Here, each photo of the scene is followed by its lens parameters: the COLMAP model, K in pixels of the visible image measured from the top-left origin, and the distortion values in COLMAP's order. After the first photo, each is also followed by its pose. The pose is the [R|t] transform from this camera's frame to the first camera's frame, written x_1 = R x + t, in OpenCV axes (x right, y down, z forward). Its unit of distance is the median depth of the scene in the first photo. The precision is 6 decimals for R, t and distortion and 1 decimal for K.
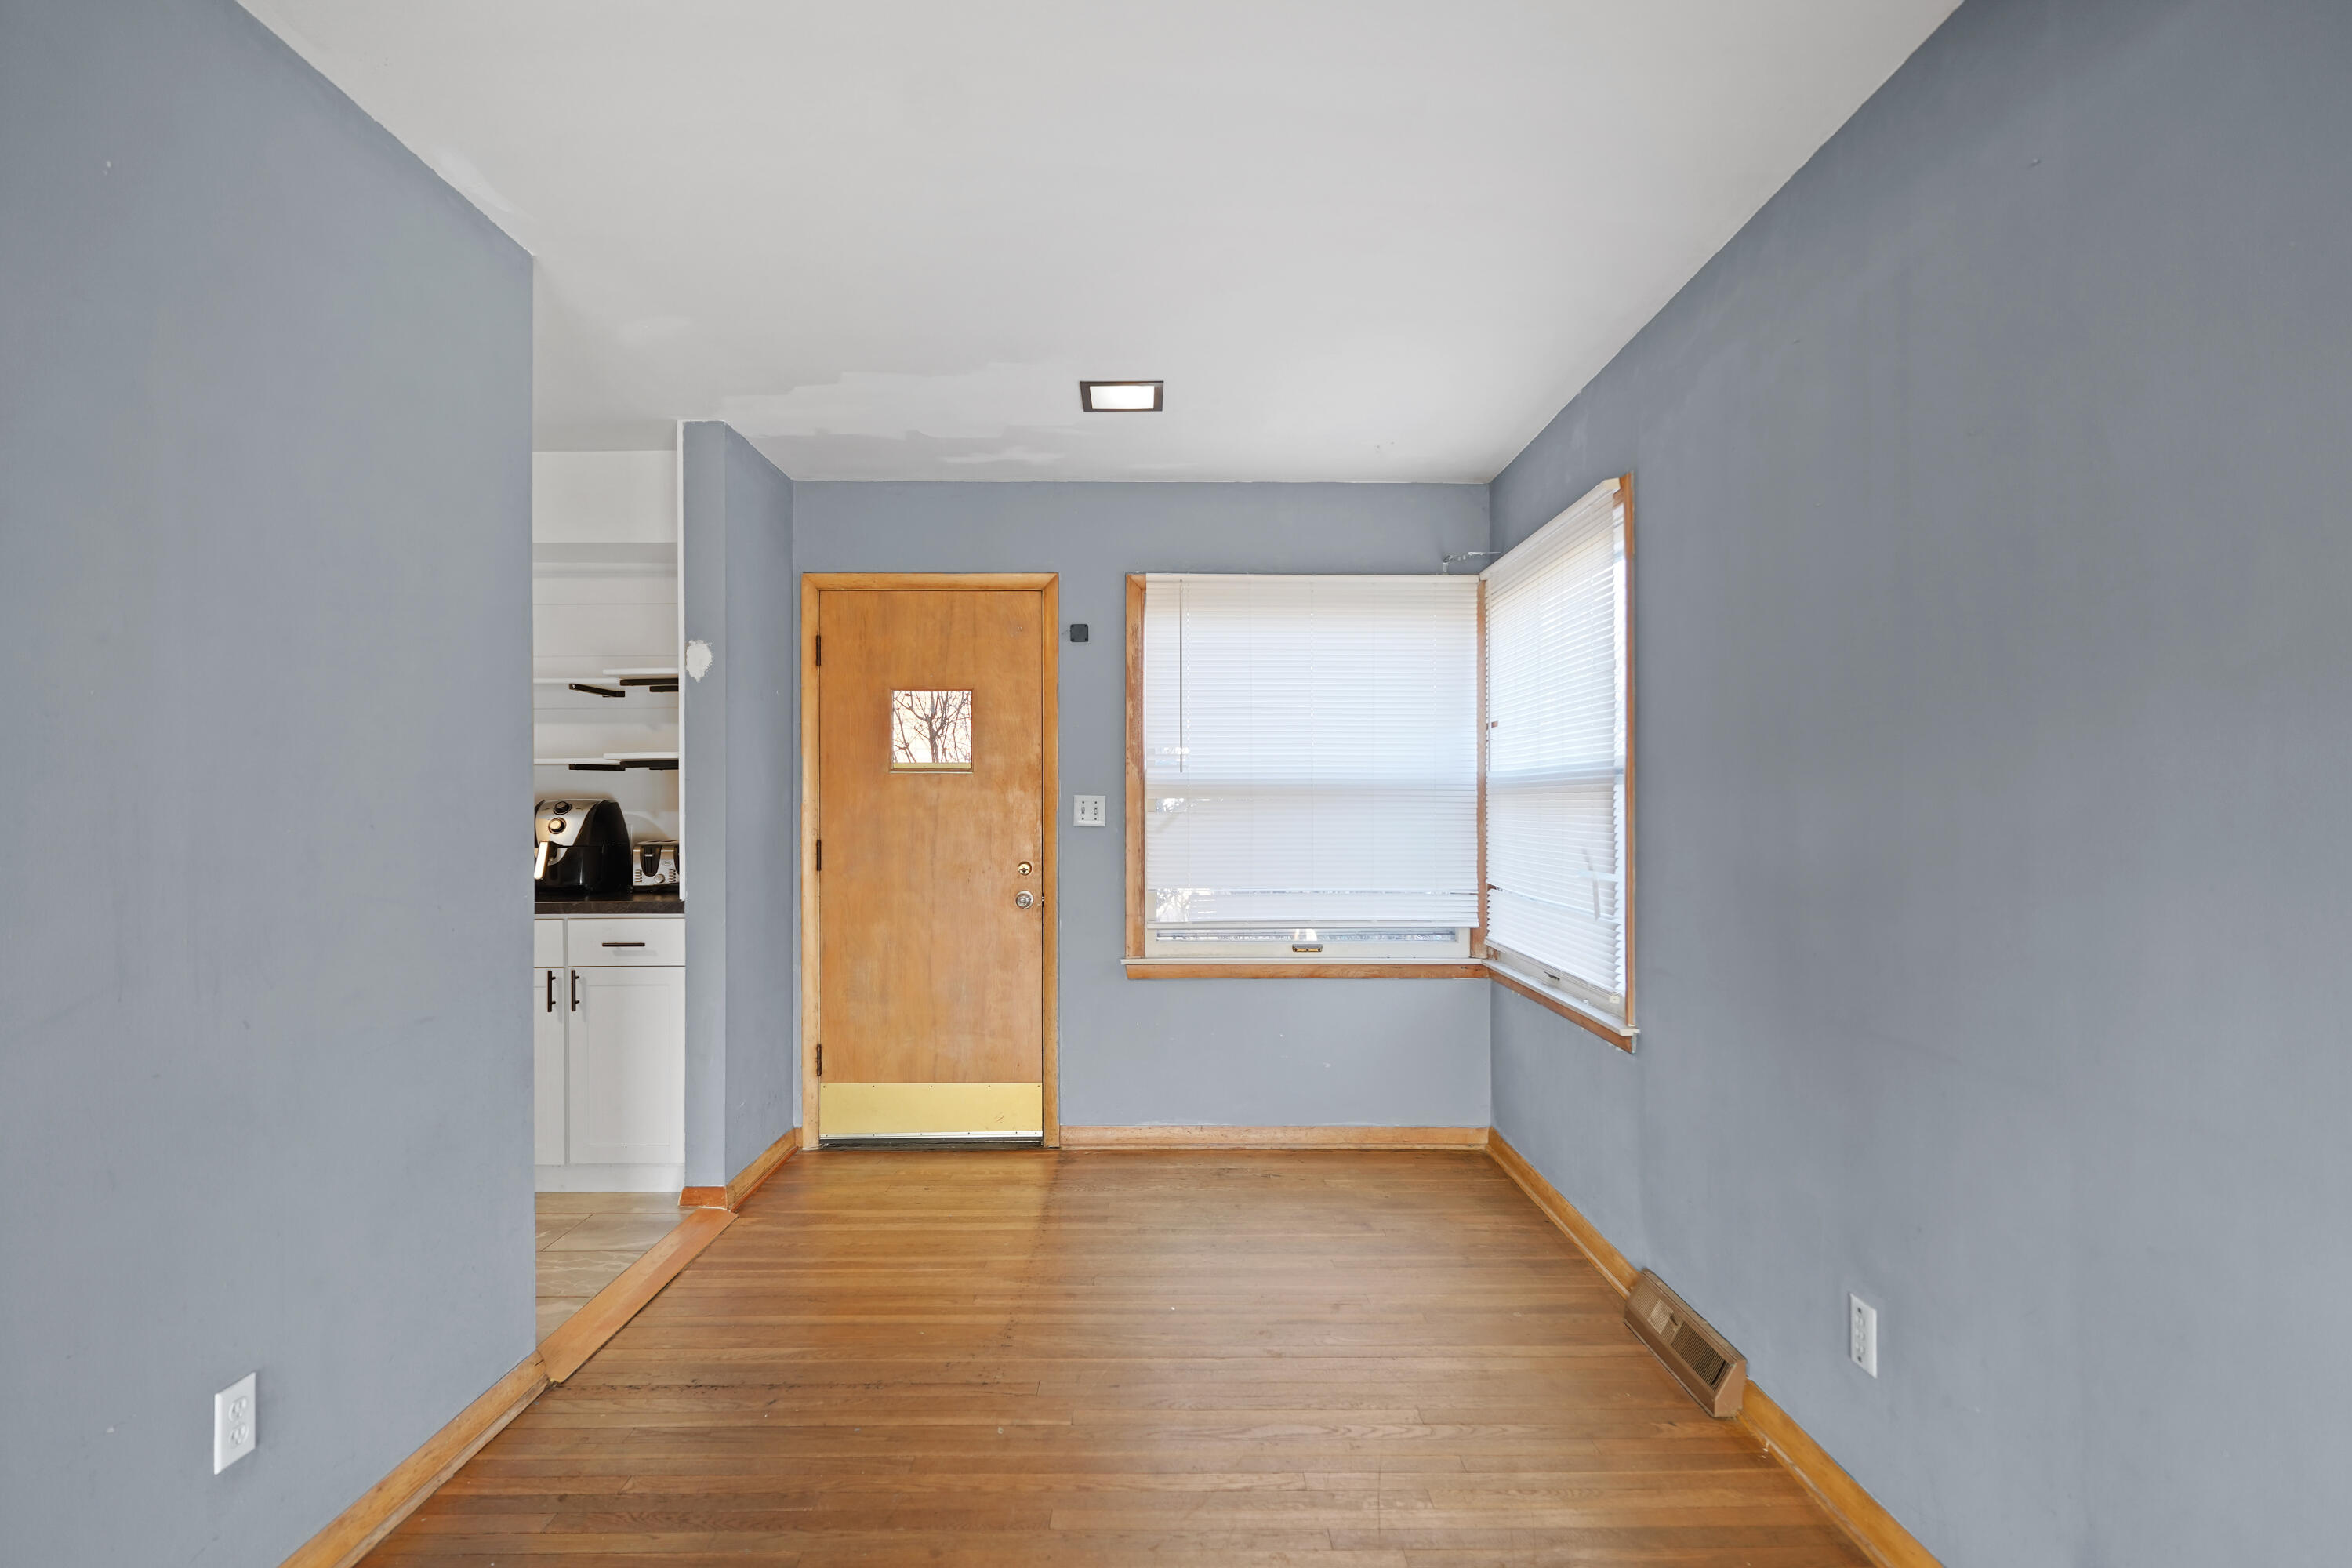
lens RADIAL K [[1172.3, 0, 1172.8], [0, 1172.3, 802.7], [0, 0, 1]] dist [0.000289, 0.000108]
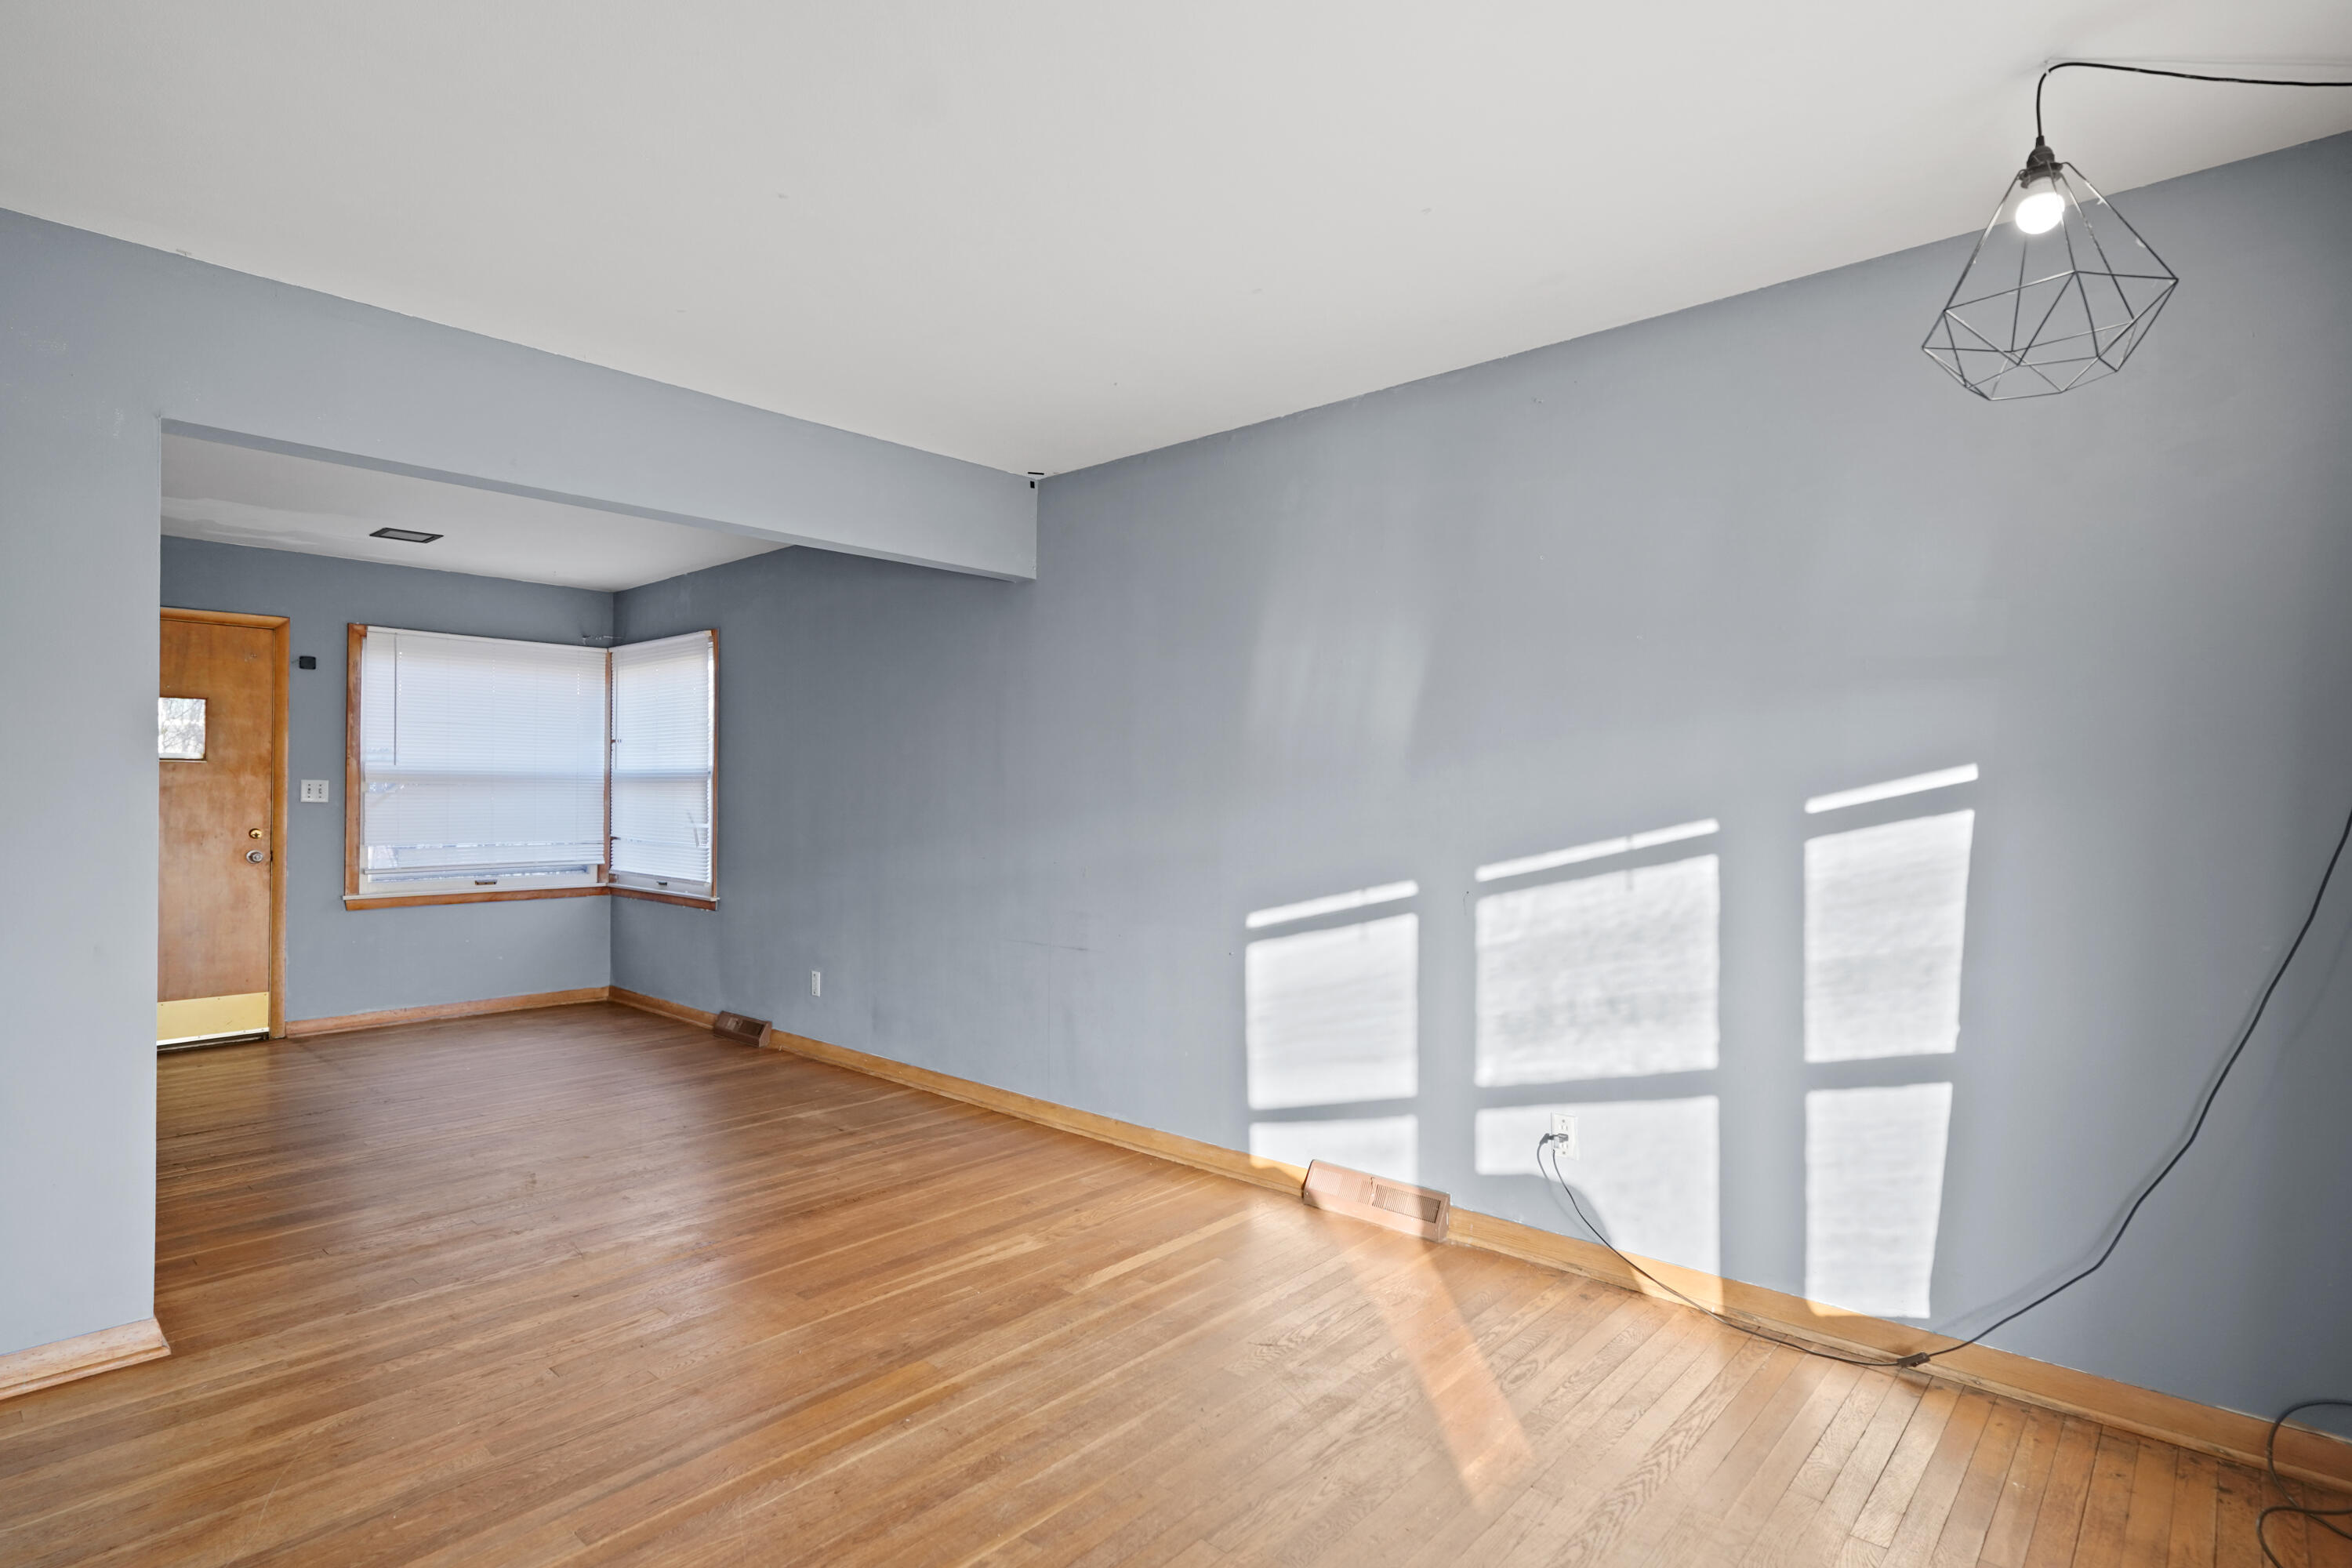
lens RADIAL K [[1172.3, 0, 1172.8], [0, 1172.3, 802.7], [0, 0, 1]] dist [0.000289, 0.000108]
pose [[0.676084, -0.002474, 0.736820, -0.408511], [-0.010103, 0.999869, 0.012628, -0.007156], [-0.736755, -0.015982, 0.675971, -0.690266]]
